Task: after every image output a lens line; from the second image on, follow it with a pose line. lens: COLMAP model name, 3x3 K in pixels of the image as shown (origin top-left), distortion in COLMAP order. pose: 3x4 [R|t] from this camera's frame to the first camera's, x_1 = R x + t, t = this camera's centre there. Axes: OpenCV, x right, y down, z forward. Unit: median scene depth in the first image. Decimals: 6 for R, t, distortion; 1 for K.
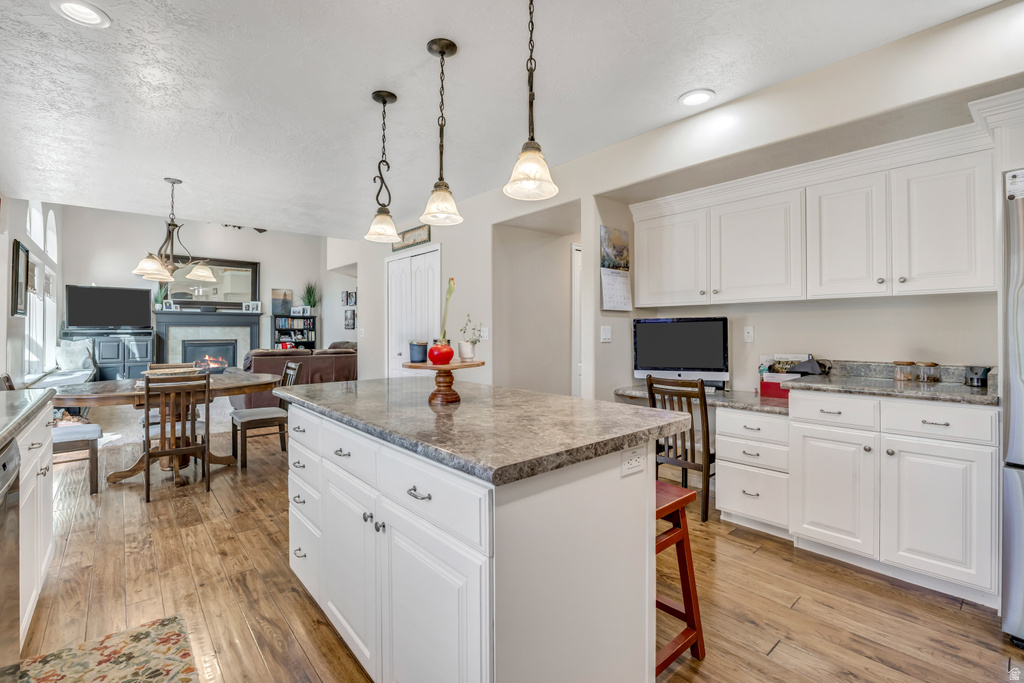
lens RADIAL K [[458.1, 0, 512.5], [0, 458.1, 331.9], [0, 0, 1]] dist [-0.011961, -0.000213]
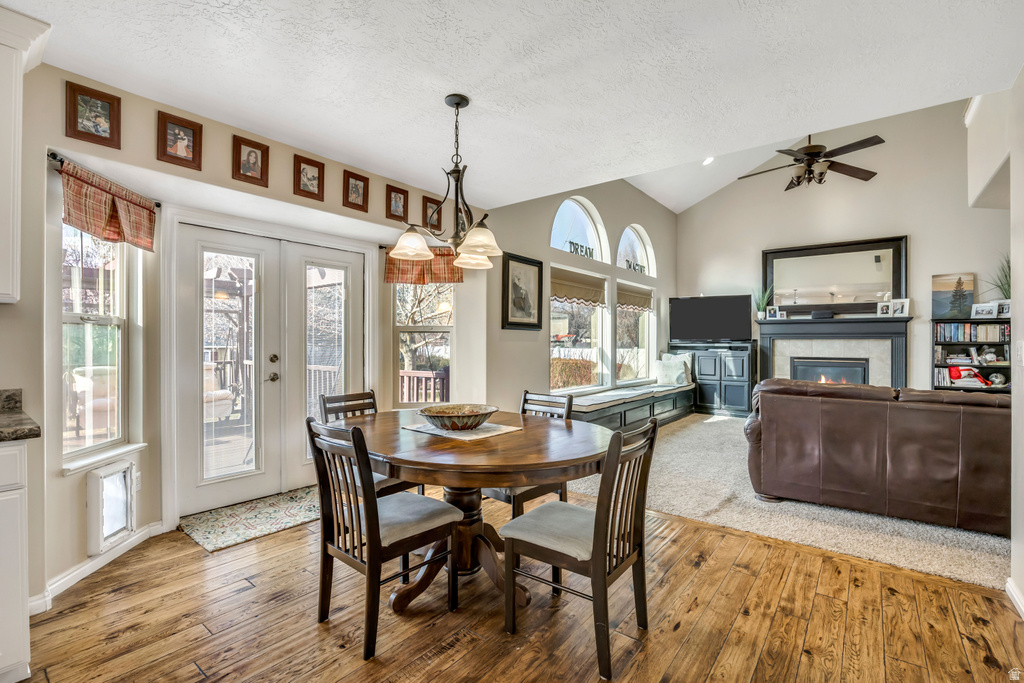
lens RADIAL K [[458.1, 0, 515.5], [0, 458.1, 339.7], [0, 0, 1]] dist [-0.011961, -0.000213]
pose [[0.190797, -0.004063, -0.981621, -0.052167], [-0.007164, 0.999959, -0.005532, -0.003196], [0.981603, 0.008088, 0.190760, 0.368189]]
